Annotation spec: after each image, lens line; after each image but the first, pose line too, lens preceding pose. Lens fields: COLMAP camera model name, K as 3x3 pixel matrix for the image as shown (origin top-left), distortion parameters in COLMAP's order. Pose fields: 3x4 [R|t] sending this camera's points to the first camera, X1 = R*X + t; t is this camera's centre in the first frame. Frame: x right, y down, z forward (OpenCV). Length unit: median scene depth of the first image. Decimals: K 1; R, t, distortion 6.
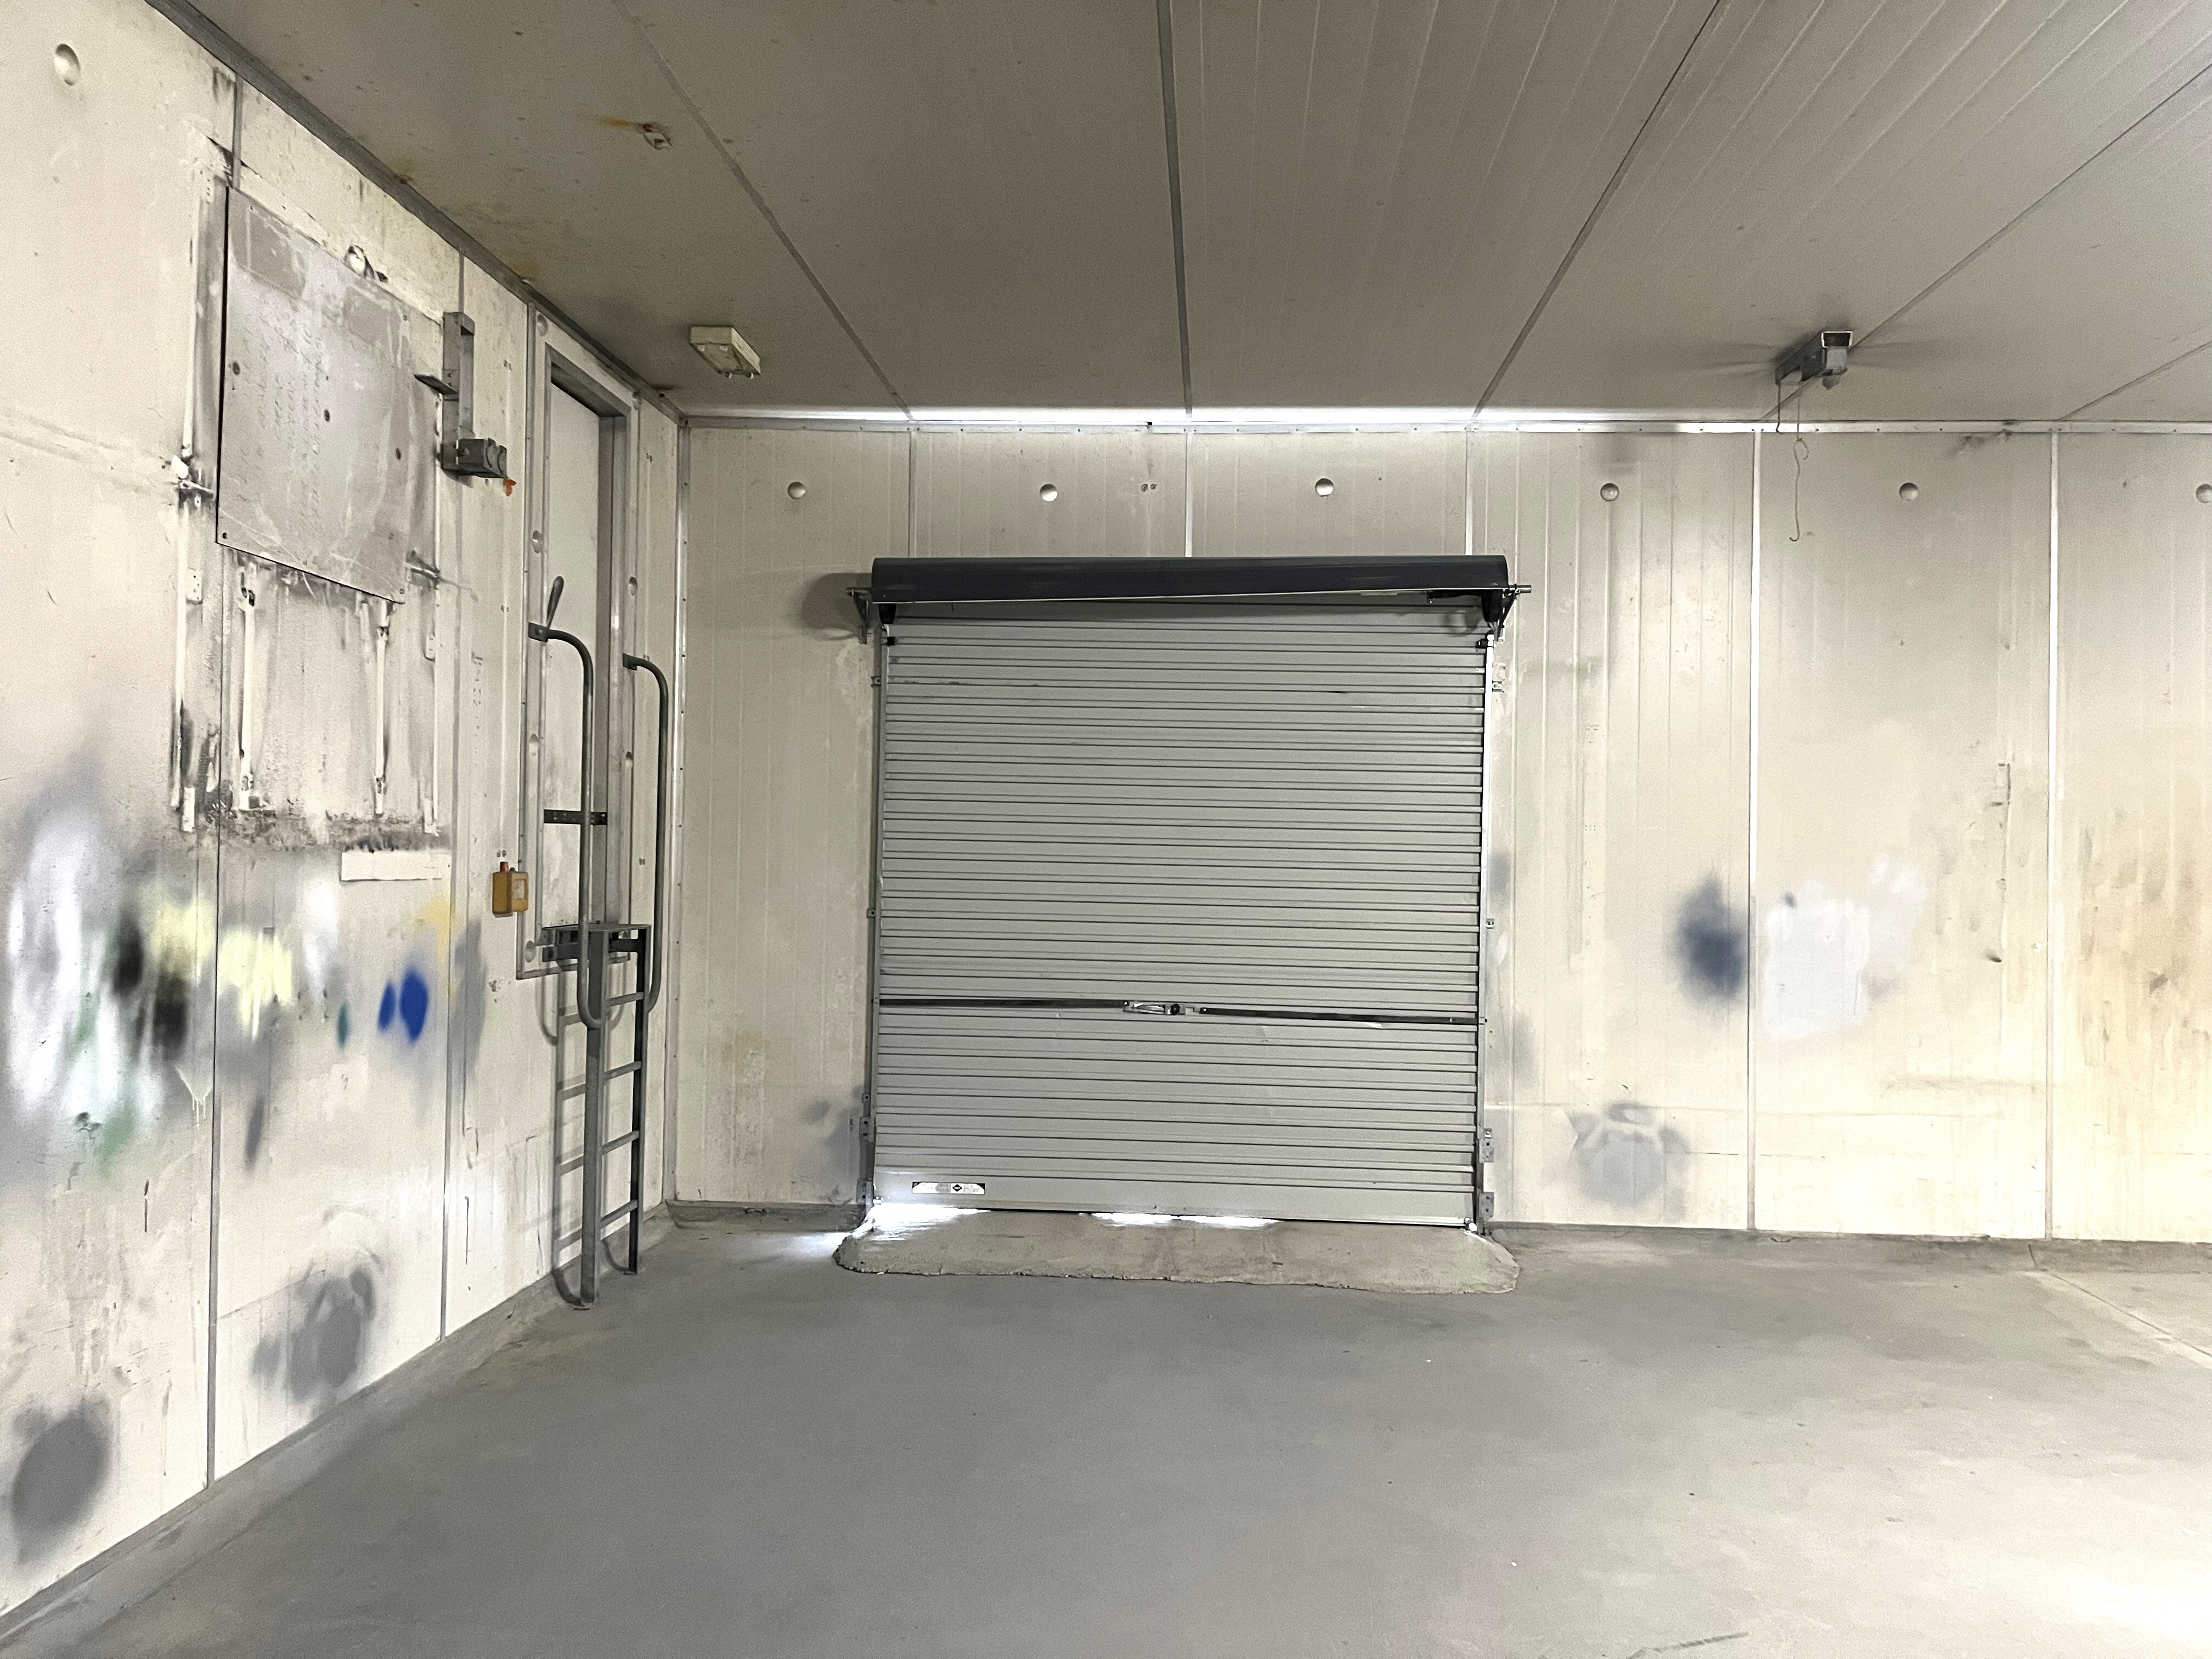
lens RADIAL K [[1661.4, 0, 1134.7], [0, 1661.4, 832.2], [0, 0, 1]] dist [0.074559, -0.100110]
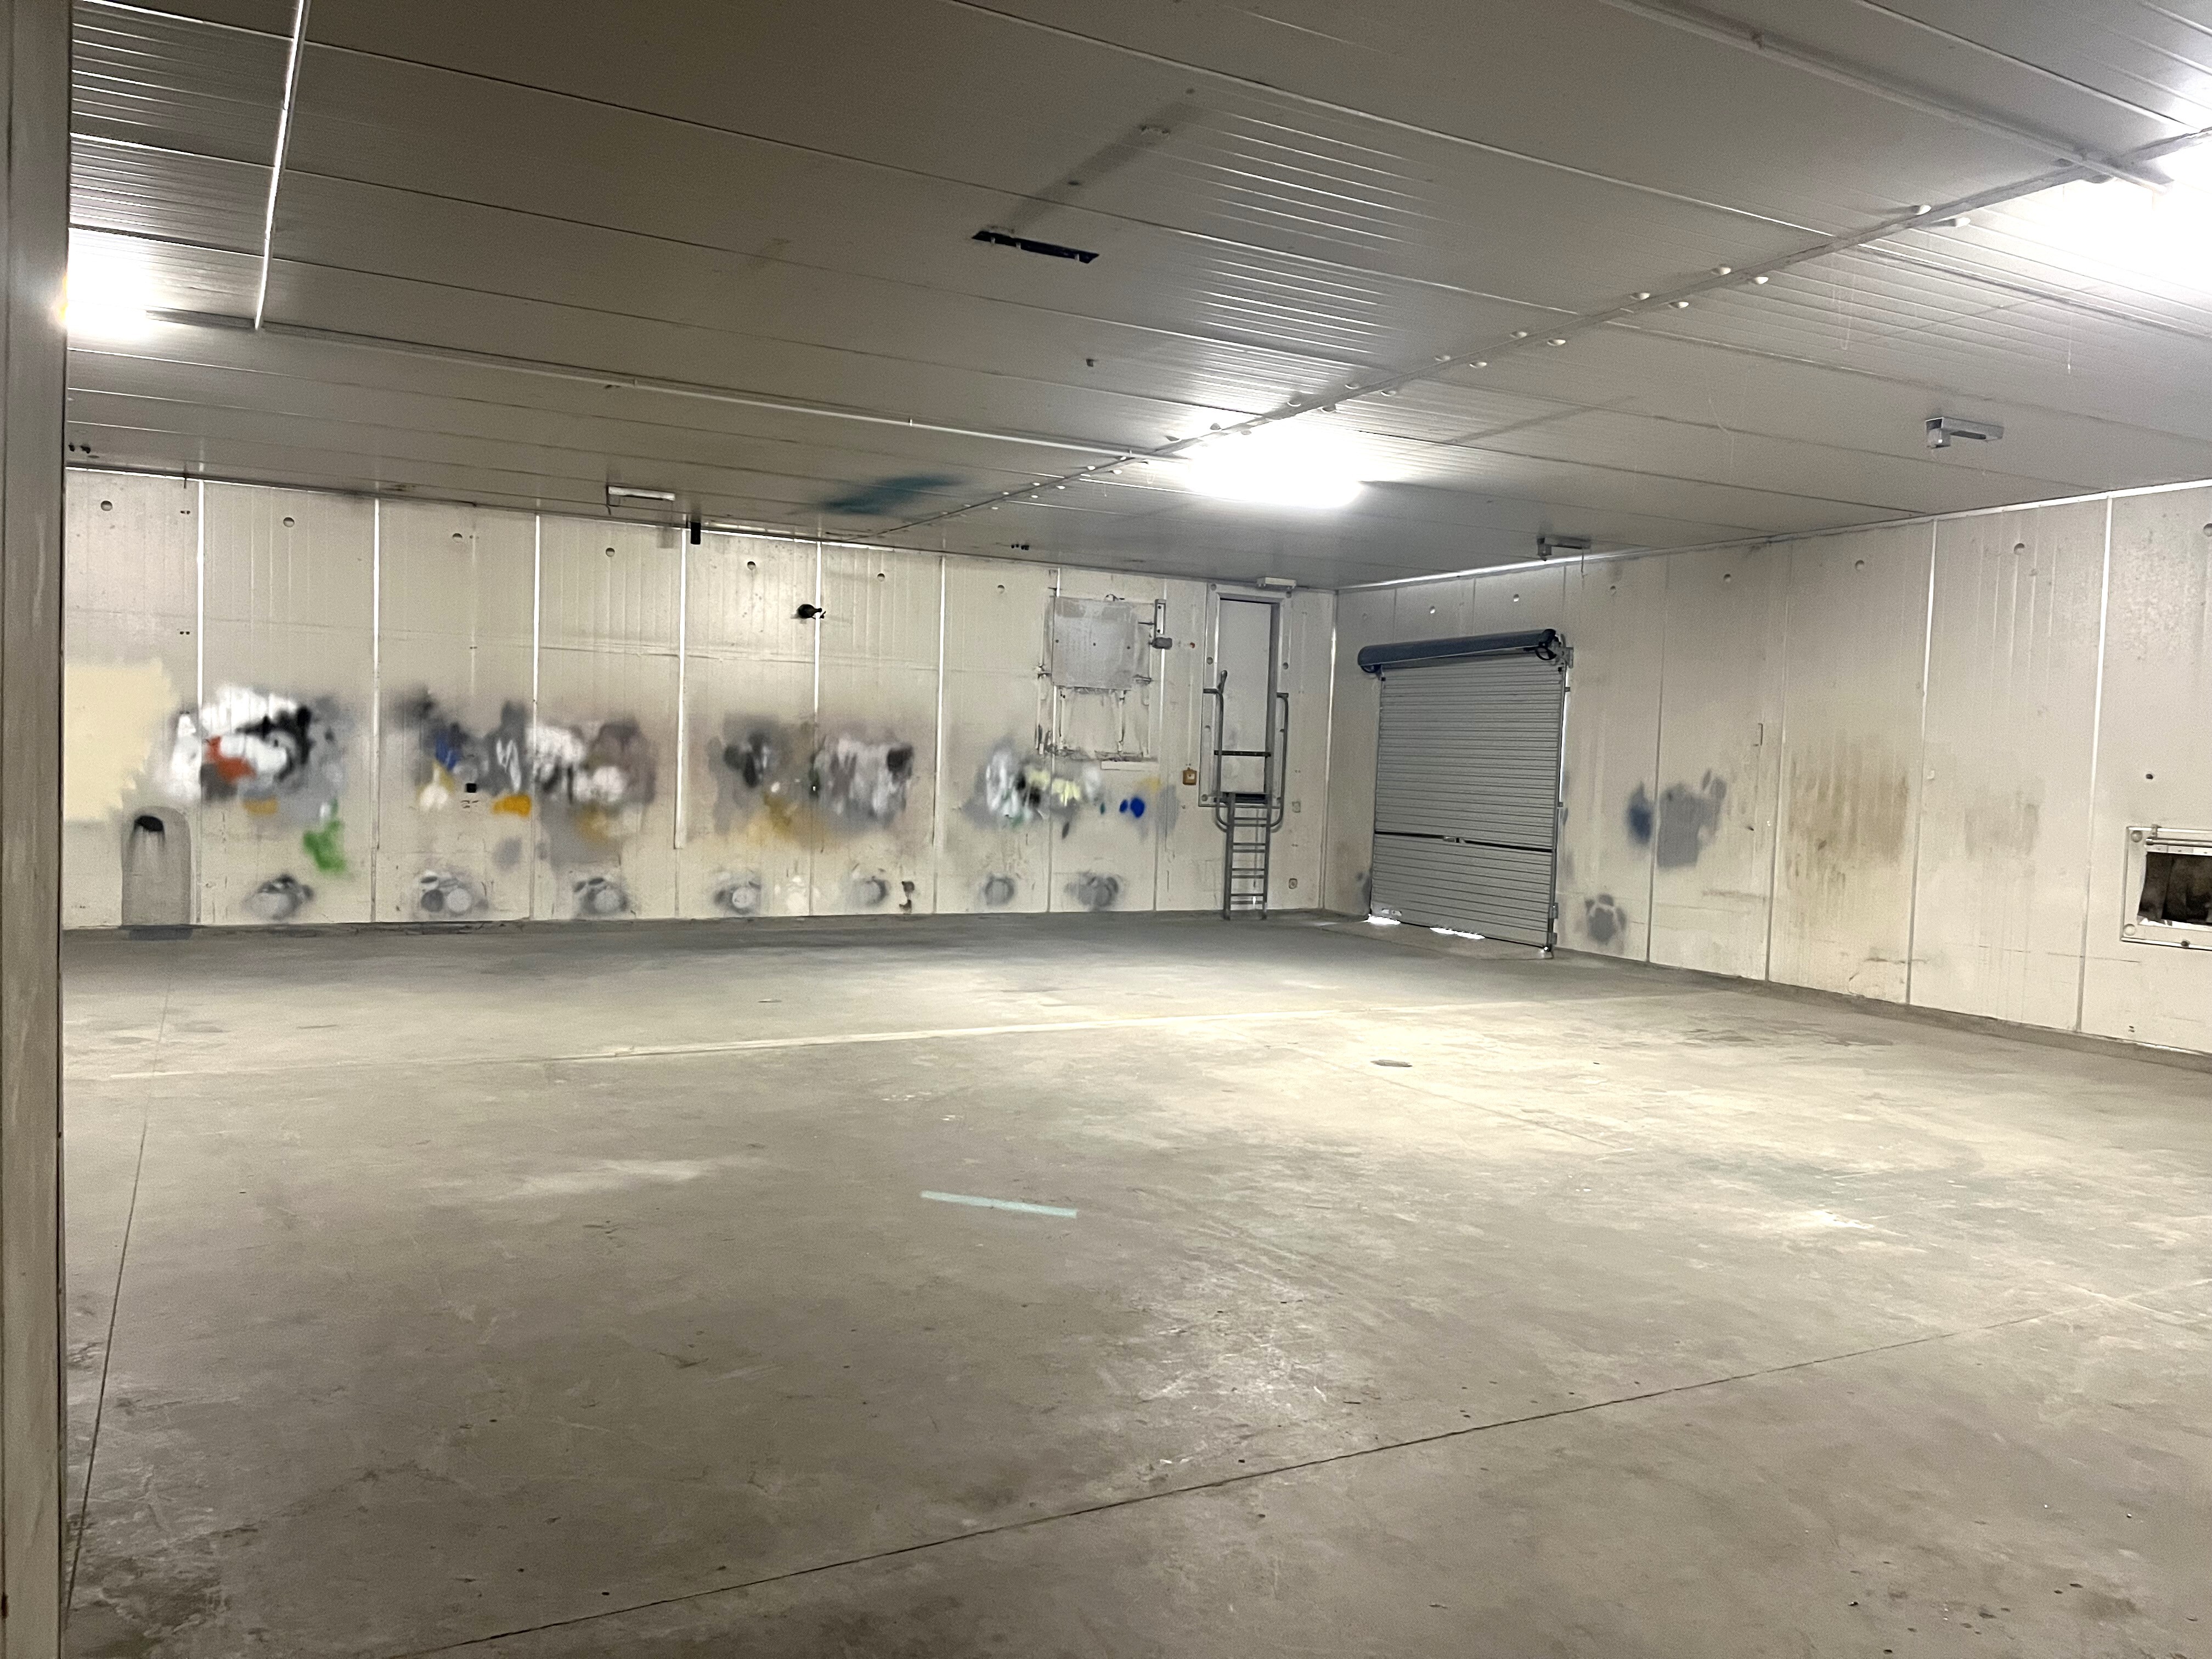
lens RADIAL K [[1661.4, 0, 1134.7], [0, 1661.4, 832.2], [0, 0, 1]] dist [0.074559, -0.100110]
pose [[0.523624, 0.038189, -0.851093, 1.854241], [-0.015944, 0.999259, 0.035029, 0.026808], [0.851800, -0.004772, 0.523845, -0.587223]]
